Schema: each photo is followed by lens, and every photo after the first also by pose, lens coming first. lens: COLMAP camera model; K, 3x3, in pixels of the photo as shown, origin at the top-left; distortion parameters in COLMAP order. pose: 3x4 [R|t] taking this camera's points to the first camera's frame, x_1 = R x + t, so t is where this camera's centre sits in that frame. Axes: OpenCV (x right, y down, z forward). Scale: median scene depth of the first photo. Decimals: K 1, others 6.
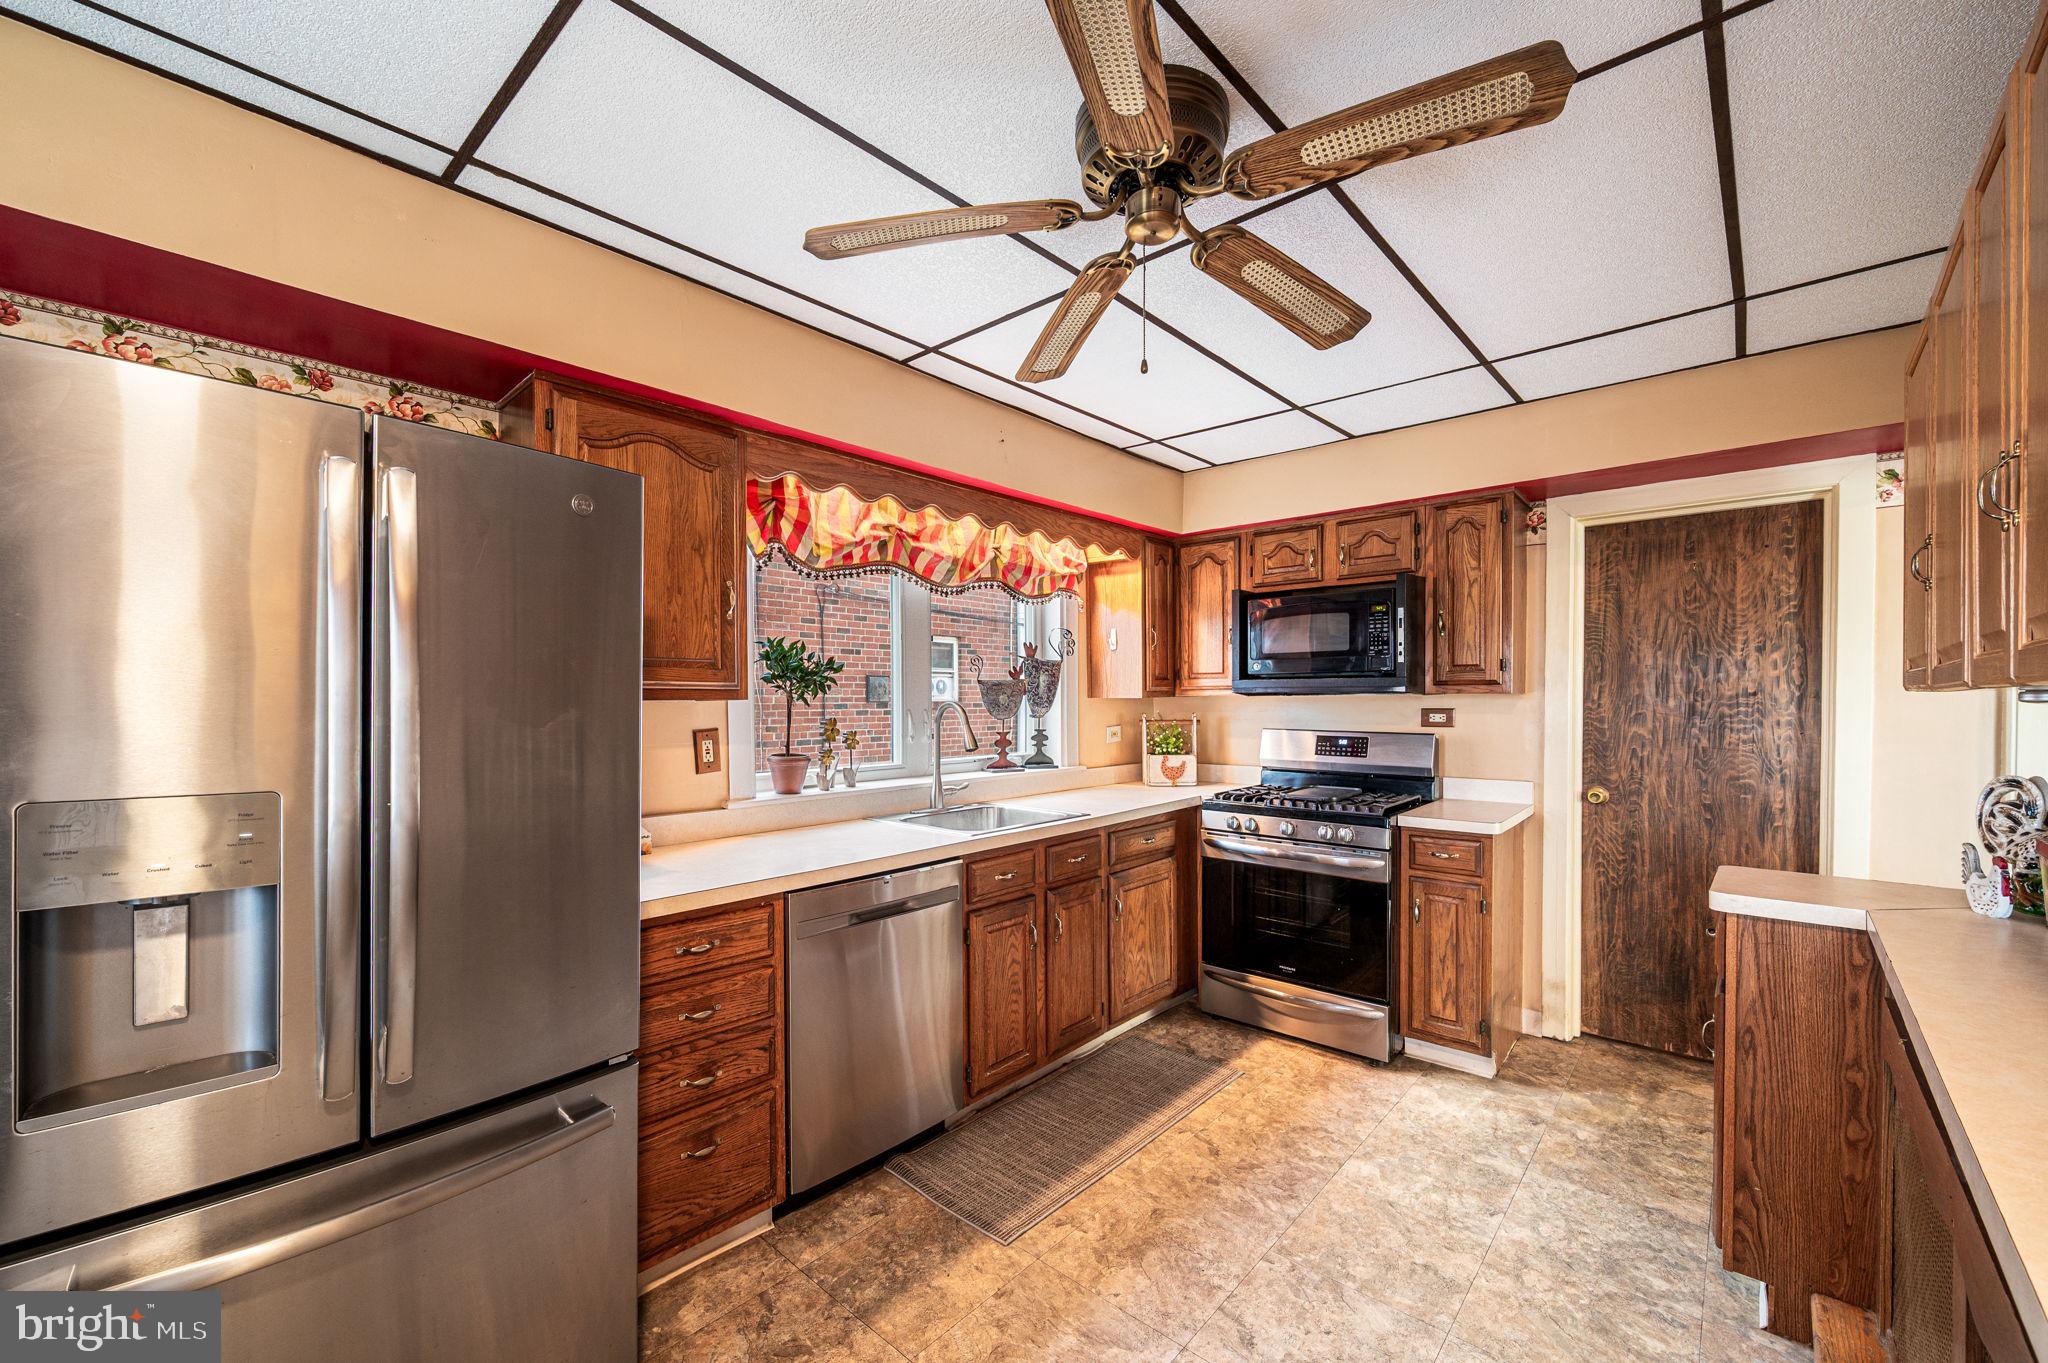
lens RADIAL K [[815.8, 0, 1029.3], [0, 815.8, 715.6], [0, 0, 1]] dist [-0.011117, -0.000417]
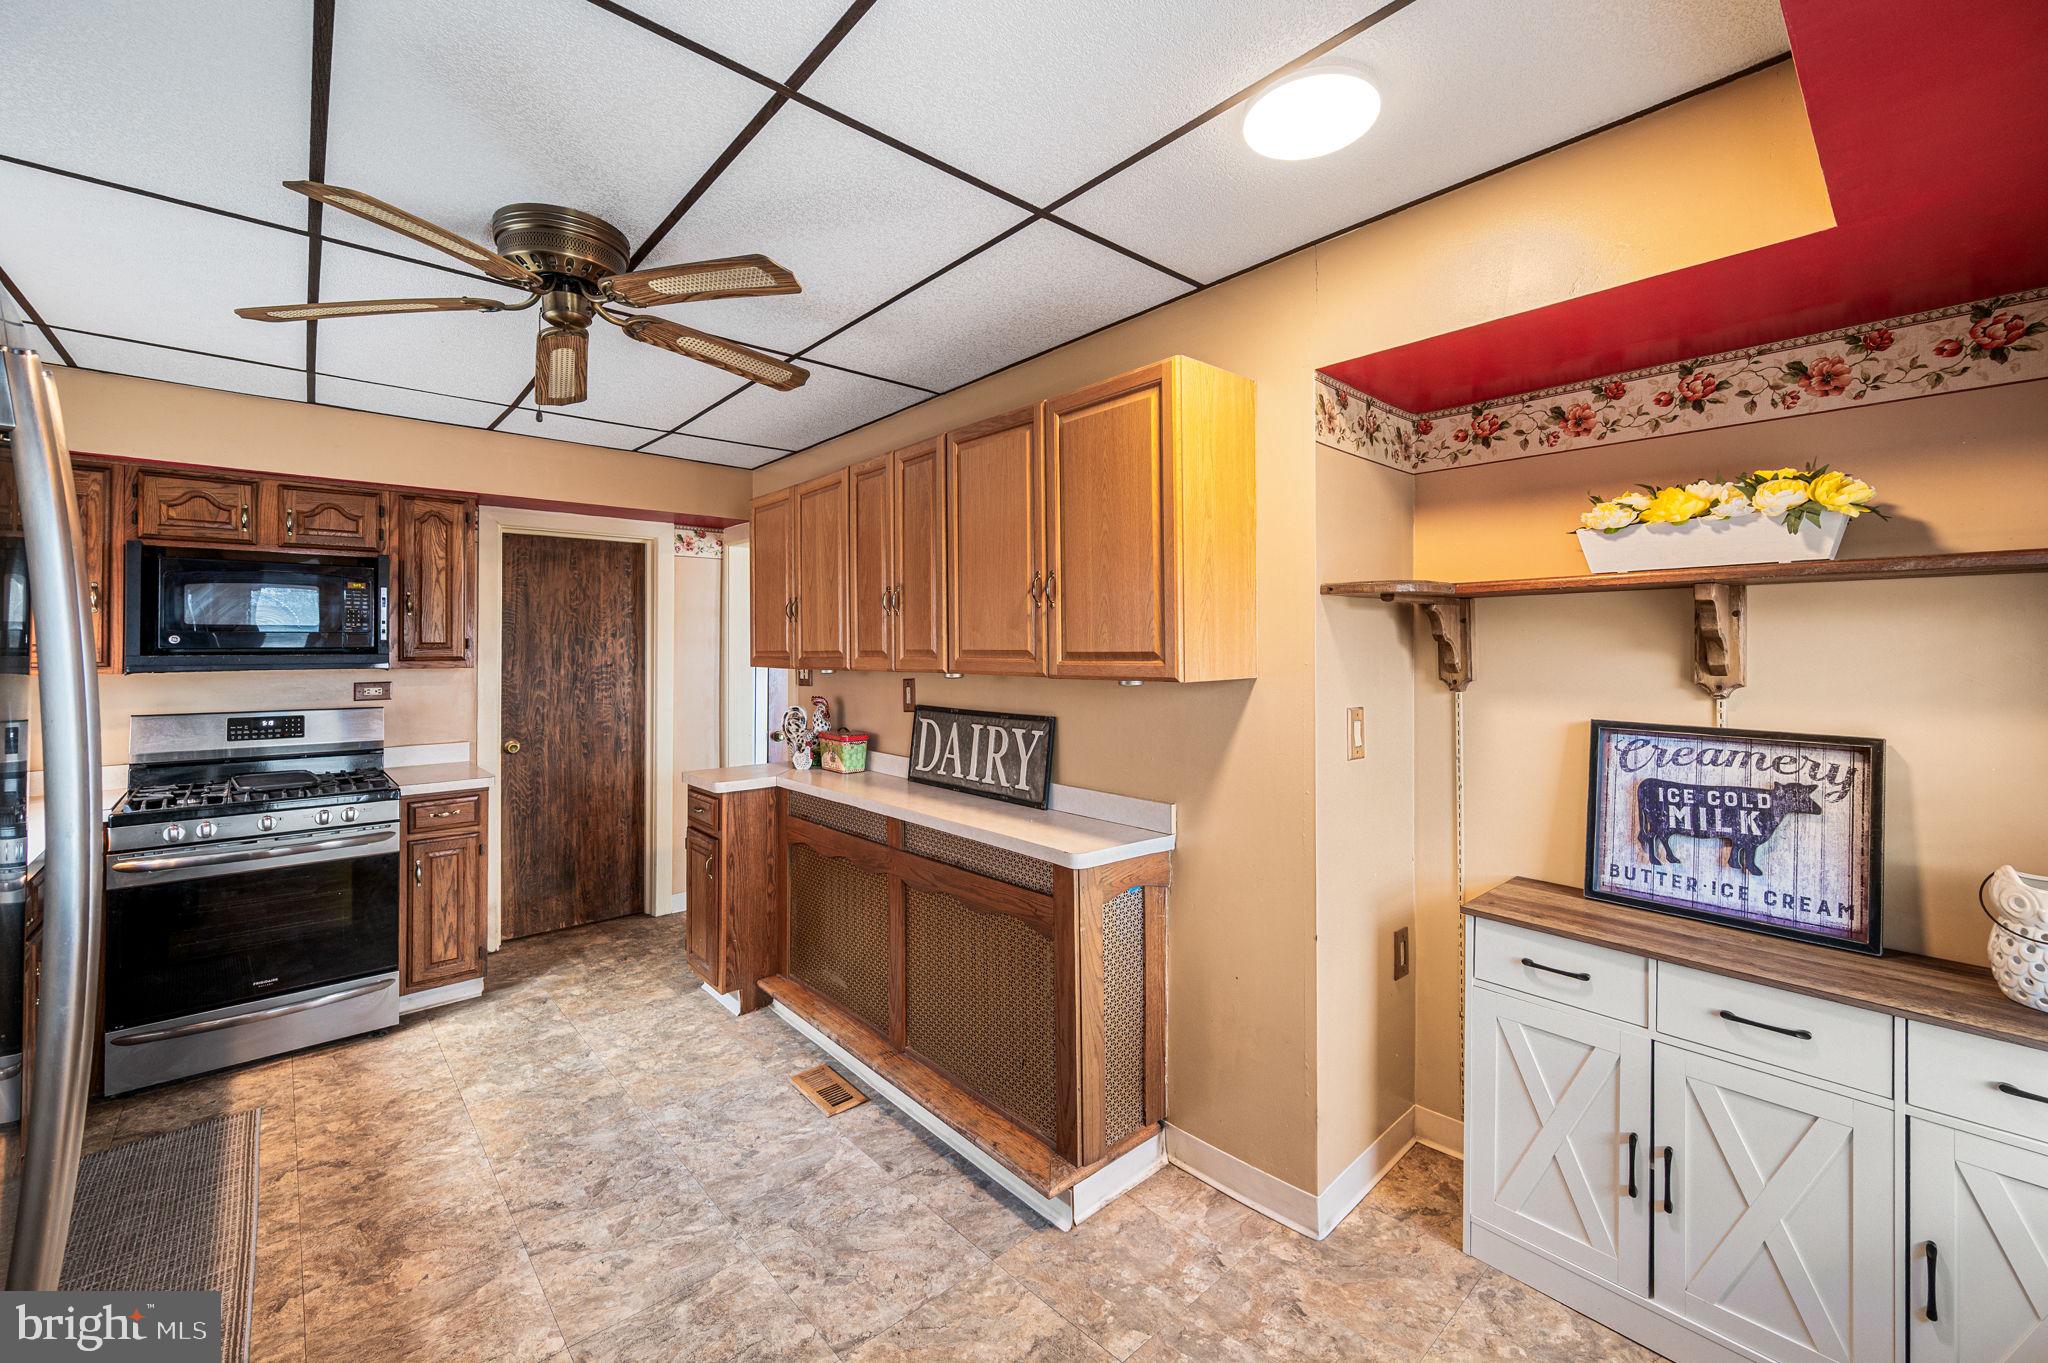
lens RADIAL K [[815.8, 0, 1035.4], [0, 815.8, 647.7], [0, 0, 1]] dist [-0.011117, -0.000417]
pose [[0.086004, 0.002905, 0.996291, -0.511682], [0.021762, 0.999752, -0.004794, -0.033262], [-0.996057, 0.022094, 0.085920, 0.081581]]
